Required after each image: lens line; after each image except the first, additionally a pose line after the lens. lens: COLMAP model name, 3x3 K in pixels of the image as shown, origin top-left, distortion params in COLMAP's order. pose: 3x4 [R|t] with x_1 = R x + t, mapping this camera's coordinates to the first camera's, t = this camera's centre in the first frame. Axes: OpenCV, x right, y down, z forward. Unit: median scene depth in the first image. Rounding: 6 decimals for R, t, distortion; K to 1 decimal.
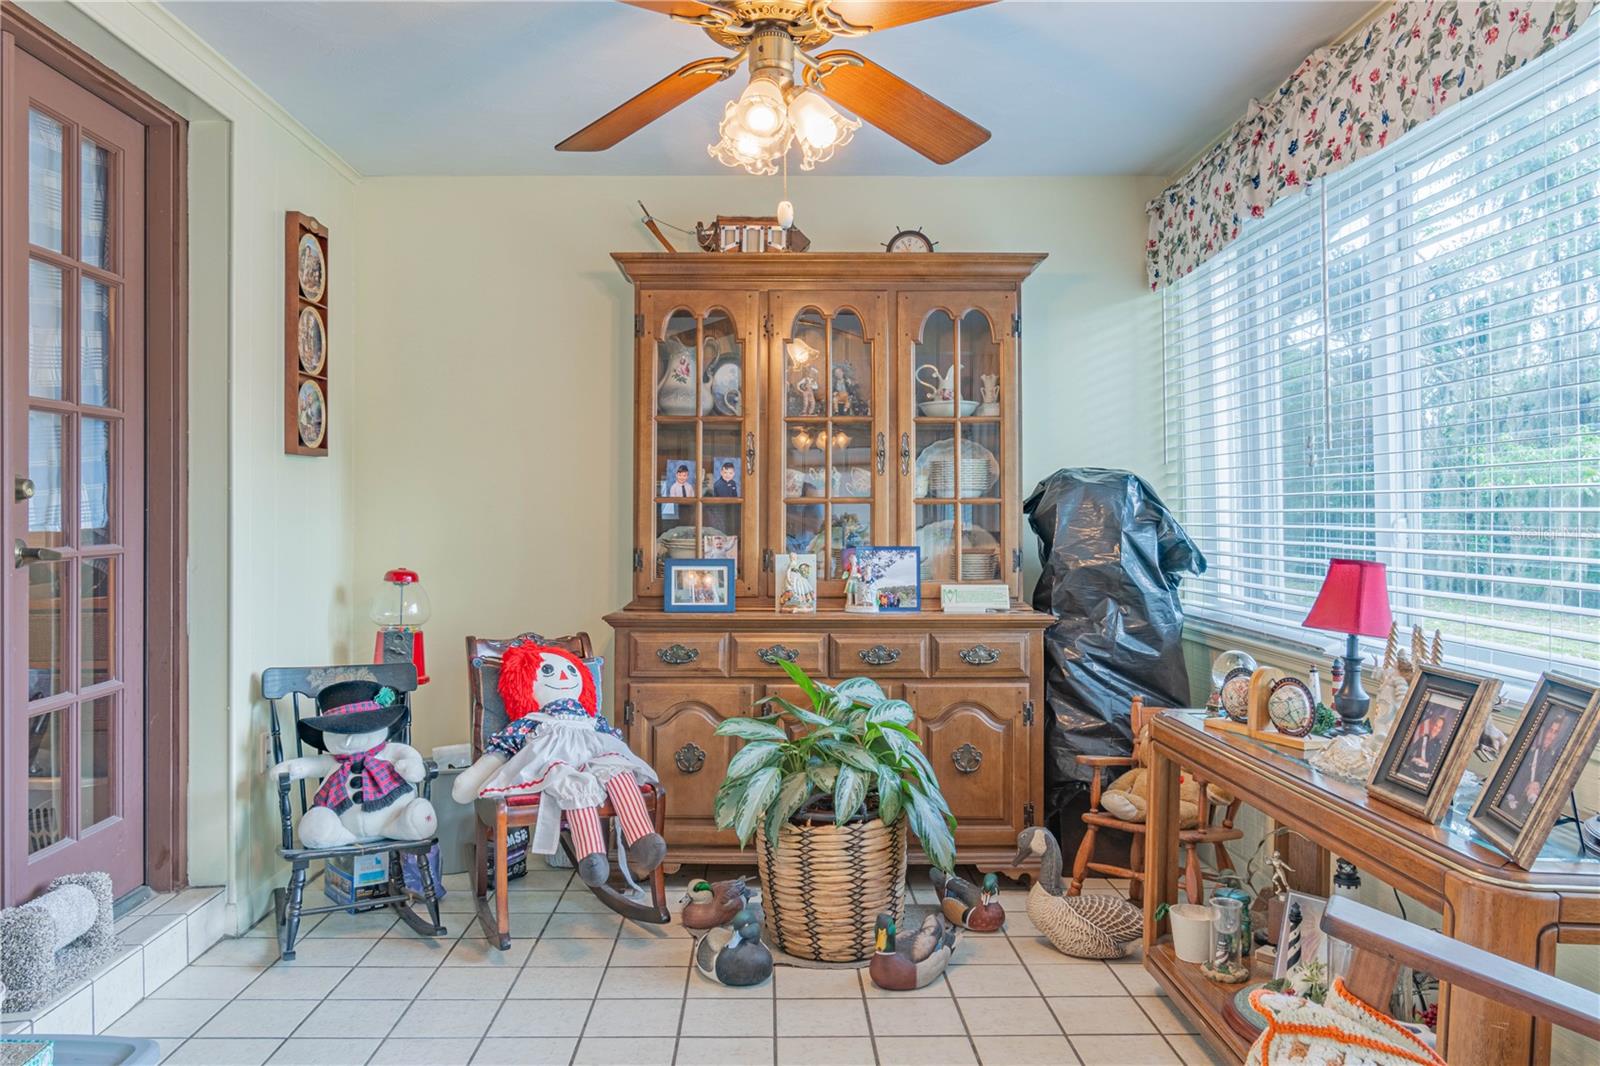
lens RADIAL K [[1170.8, 0, 799.3], [0, 1170.8, 504.2], [0, 0, 1]] dist [-0.007134, -0.003576]
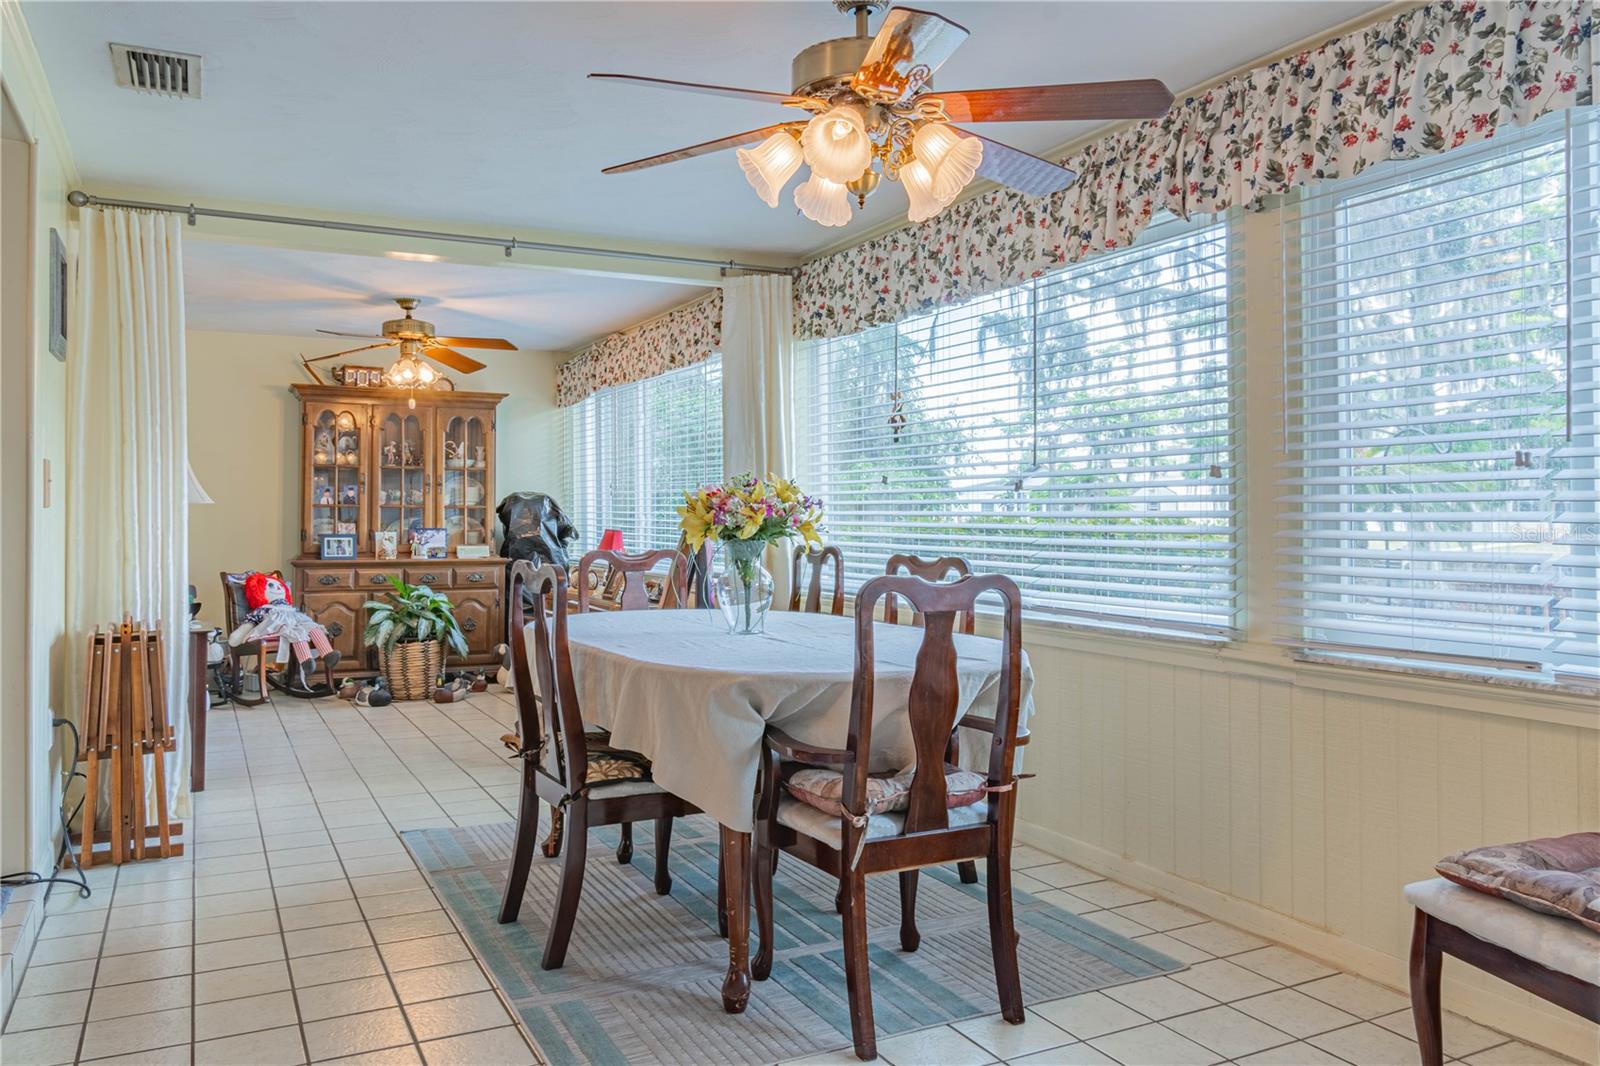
lens RADIAL K [[1170.8, 0, 799.3], [0, 1170.8, 504.2], [0, 0, 1]] dist [-0.007134, -0.003576]
pose [[0.900033, 0.007547, 0.435757, -0.253704], [-0.009249, 0.999956, 0.001785, -0.017578], [-0.435724, -0.005637, 0.900063, -1.222846]]
